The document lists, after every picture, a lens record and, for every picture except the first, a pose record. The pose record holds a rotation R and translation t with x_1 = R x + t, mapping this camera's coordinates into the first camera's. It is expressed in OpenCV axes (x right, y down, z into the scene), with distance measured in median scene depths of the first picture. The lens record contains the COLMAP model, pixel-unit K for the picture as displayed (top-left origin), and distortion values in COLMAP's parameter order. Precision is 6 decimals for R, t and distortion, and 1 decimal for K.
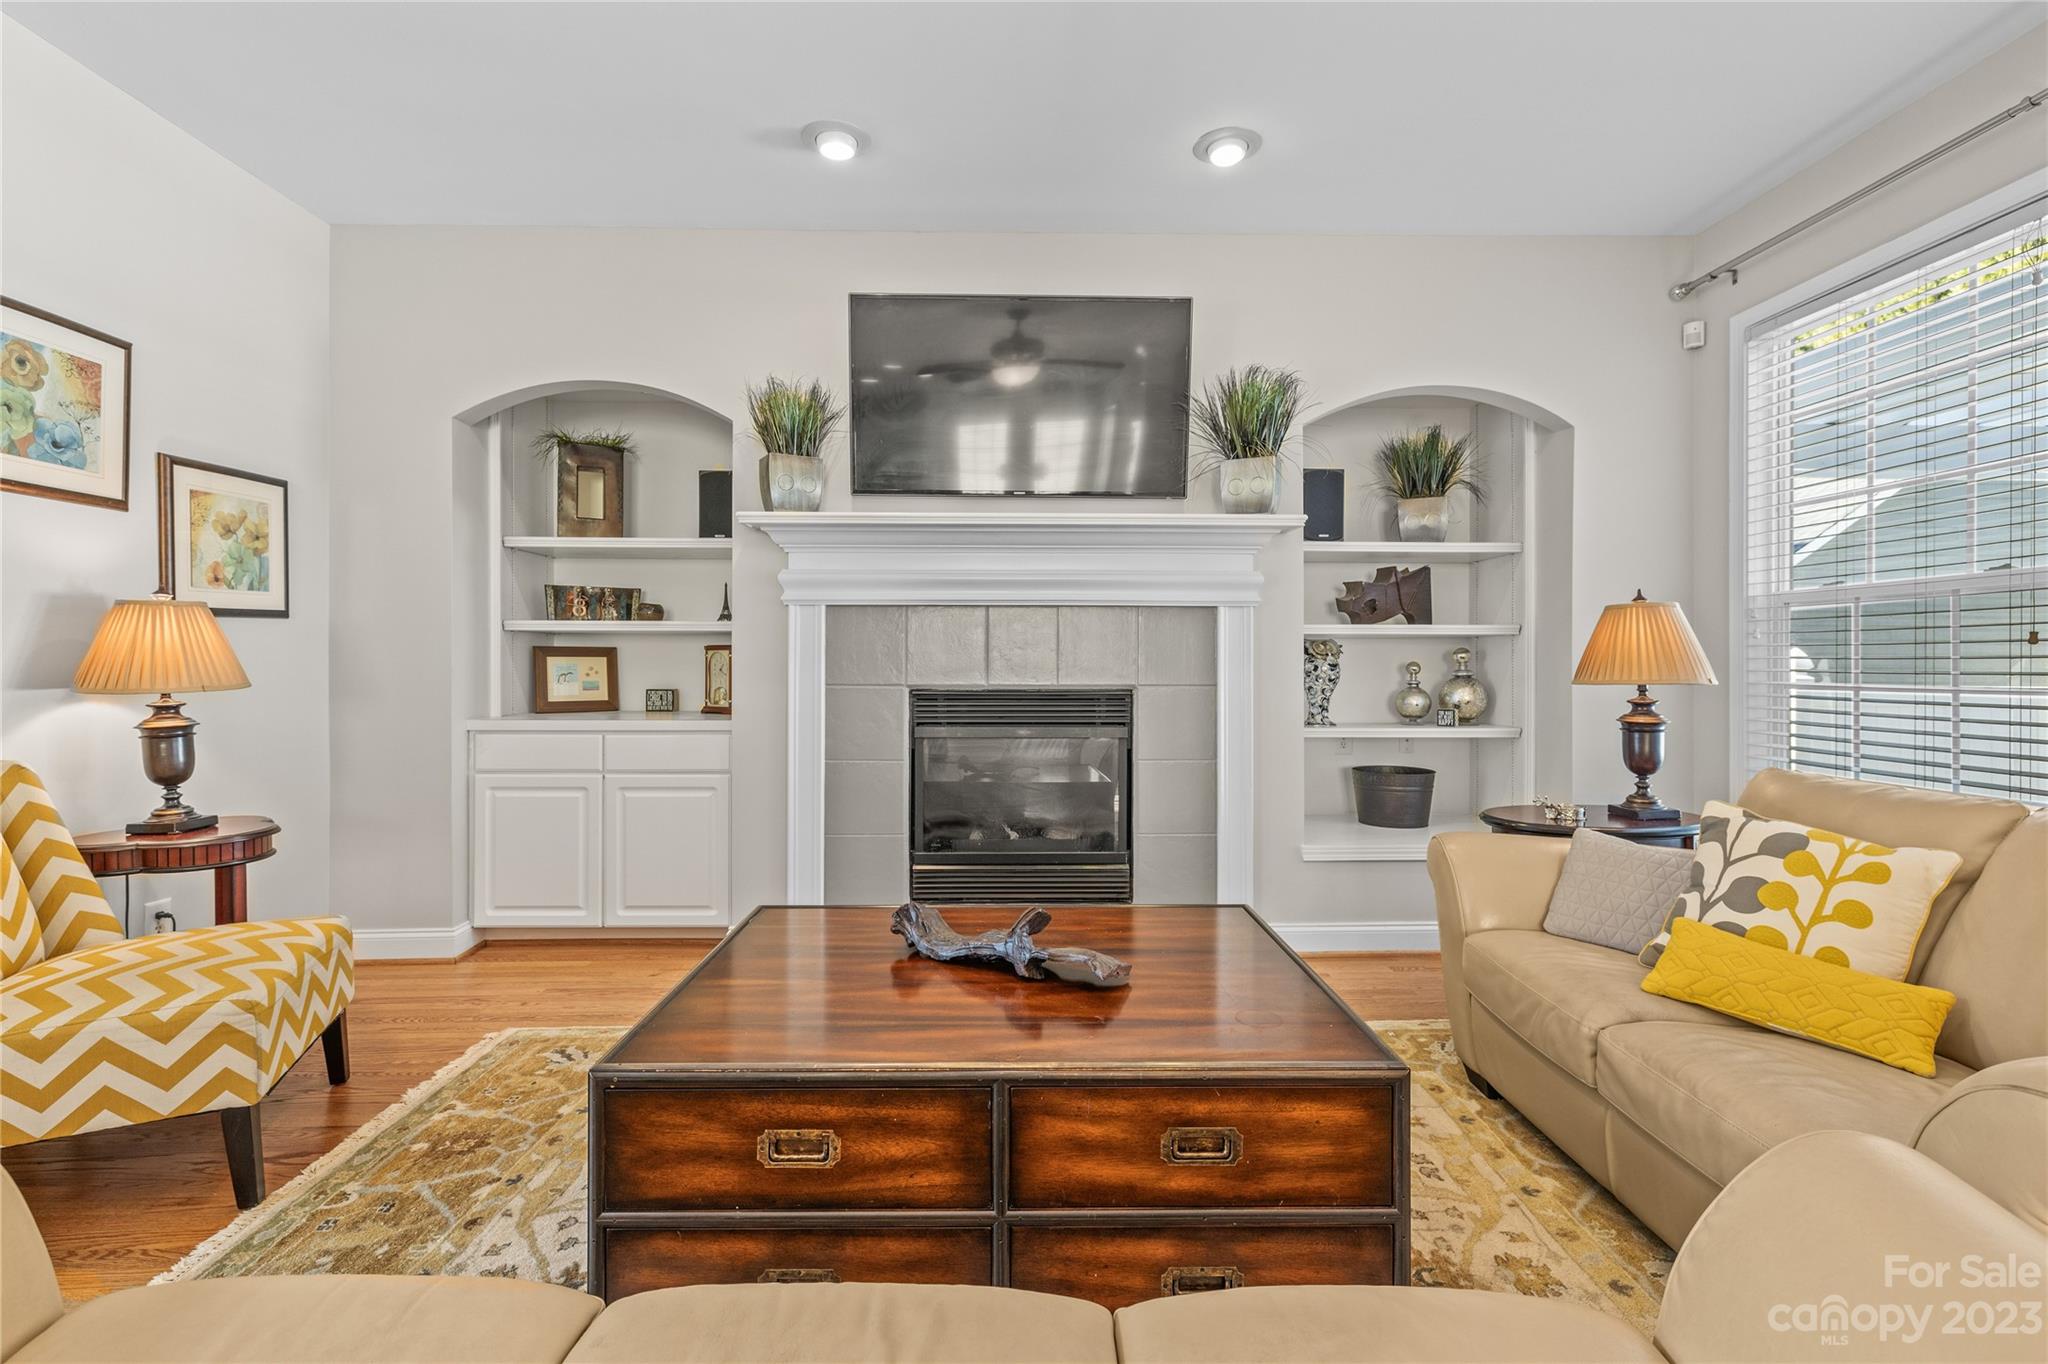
lens RADIAL K [[910.2, 0, 1018.5], [0, 910.2, 662.0], [0, 0, 1]] dist [0.003806, 0.000458]
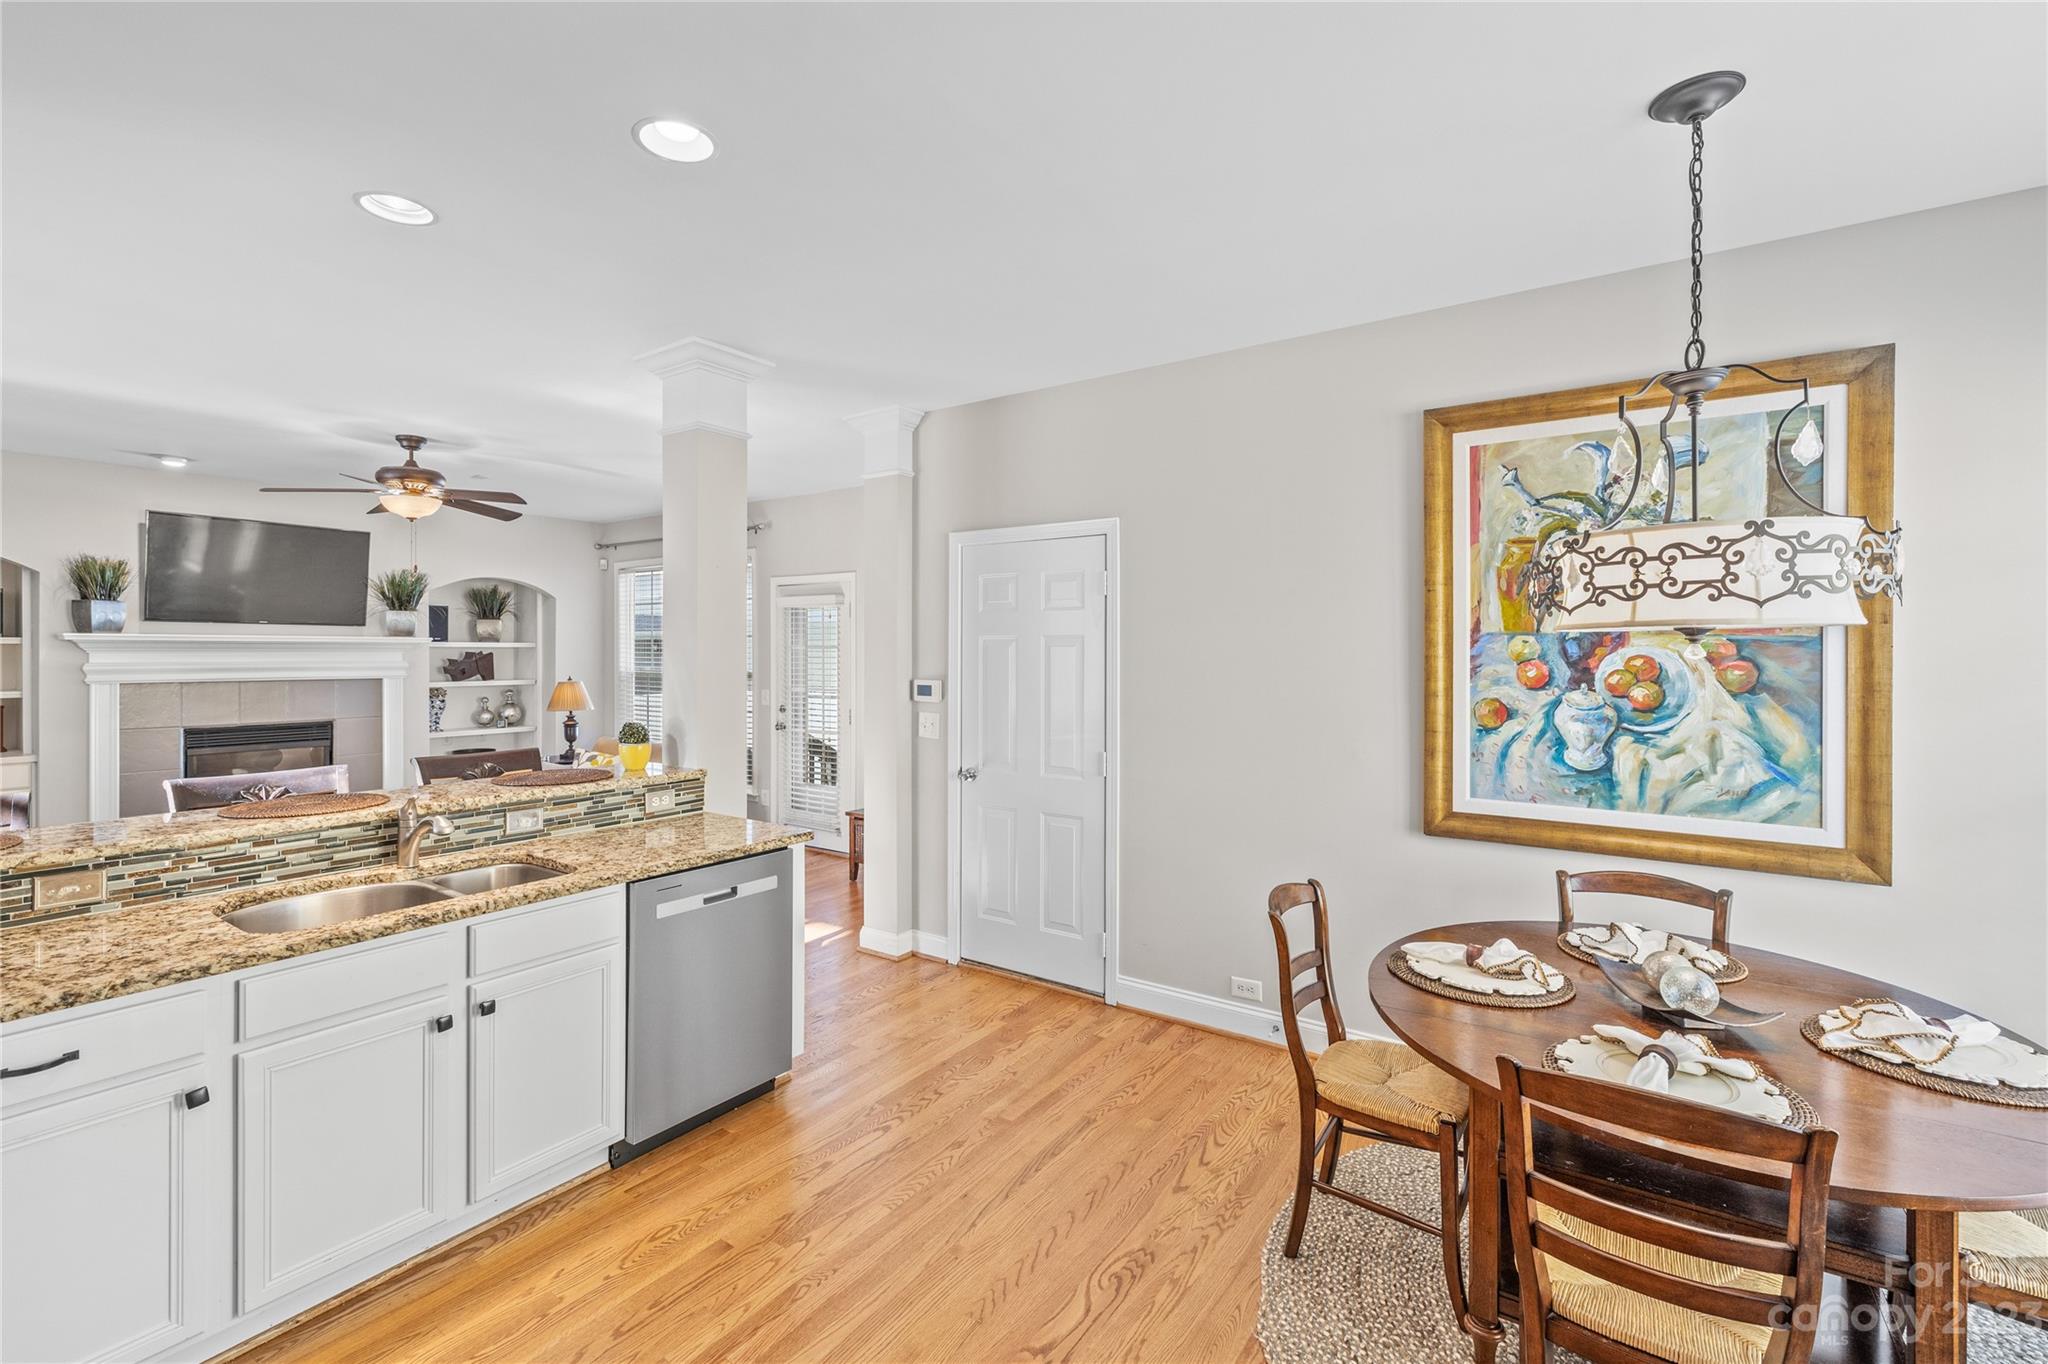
lens RADIAL K [[890.9, 0, 1016.2], [0, 890.9, 654.6], [0, 0, 1]] dist [-0.002930, -0.000837]
pose [[0.589121, -0.003390, 0.808038, -0.573279], [-0.002149, 0.999981, 0.005762, -0.131417], [-0.808042, -0.005131, 0.589103, -1.368890]]
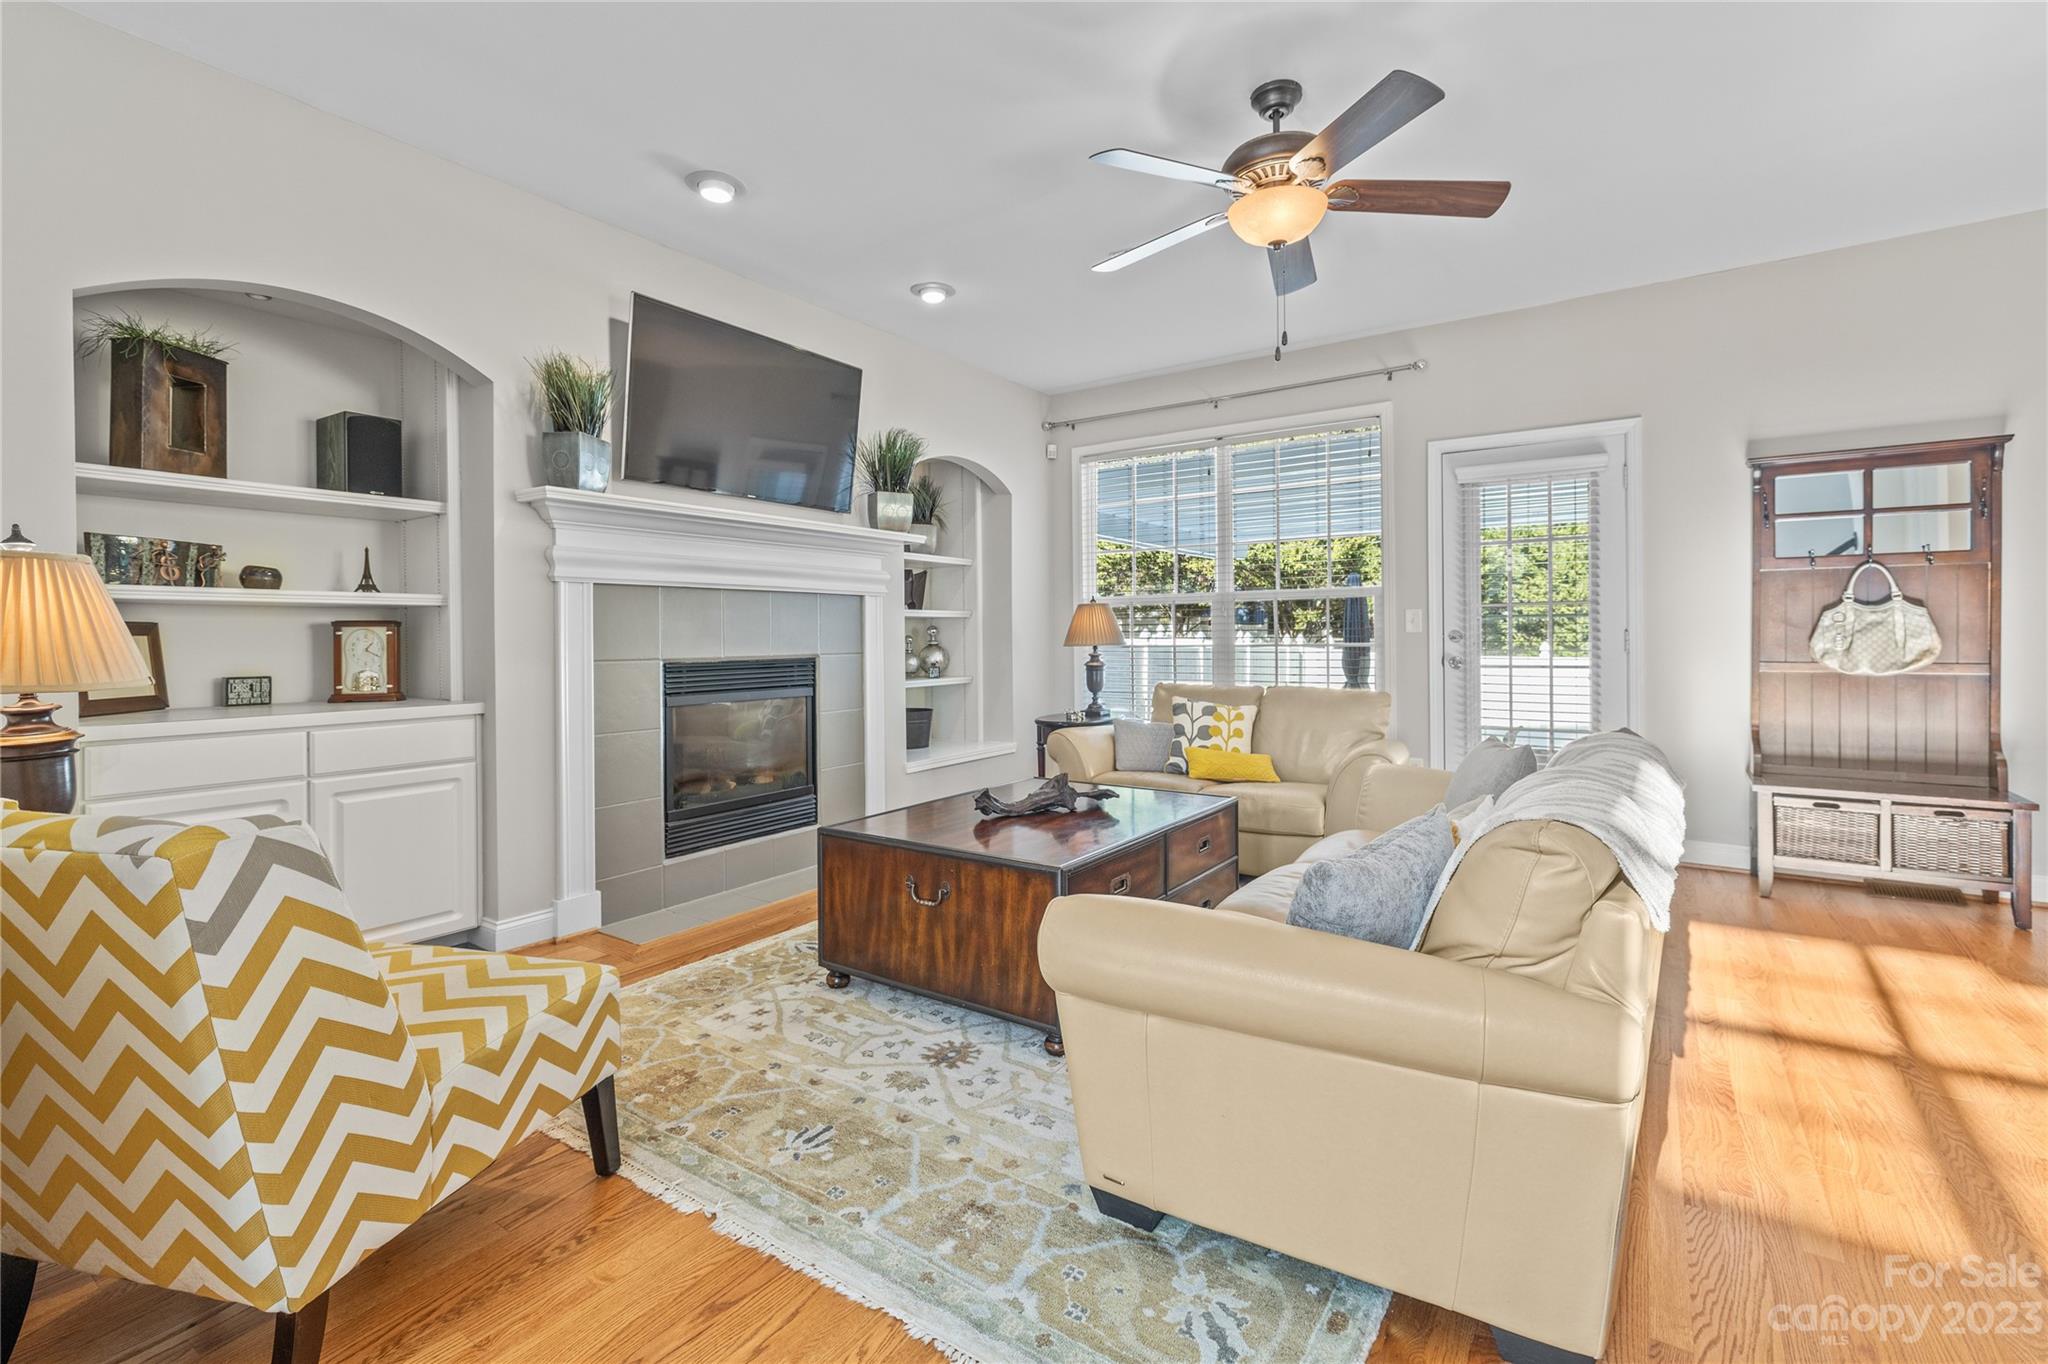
lens RADIAL K [[912.4, 0, 1017.4], [0, 912.4, 633.8], [0, 0, 1]] dist [0.015786, 0.000101]
pose [[0.581534, -0.005195, 0.813506, -0.775467], [0.007780, 0.999969, 0.000824, -0.002461], [-0.813485, 0.005850, 0.581556, 0.015155]]
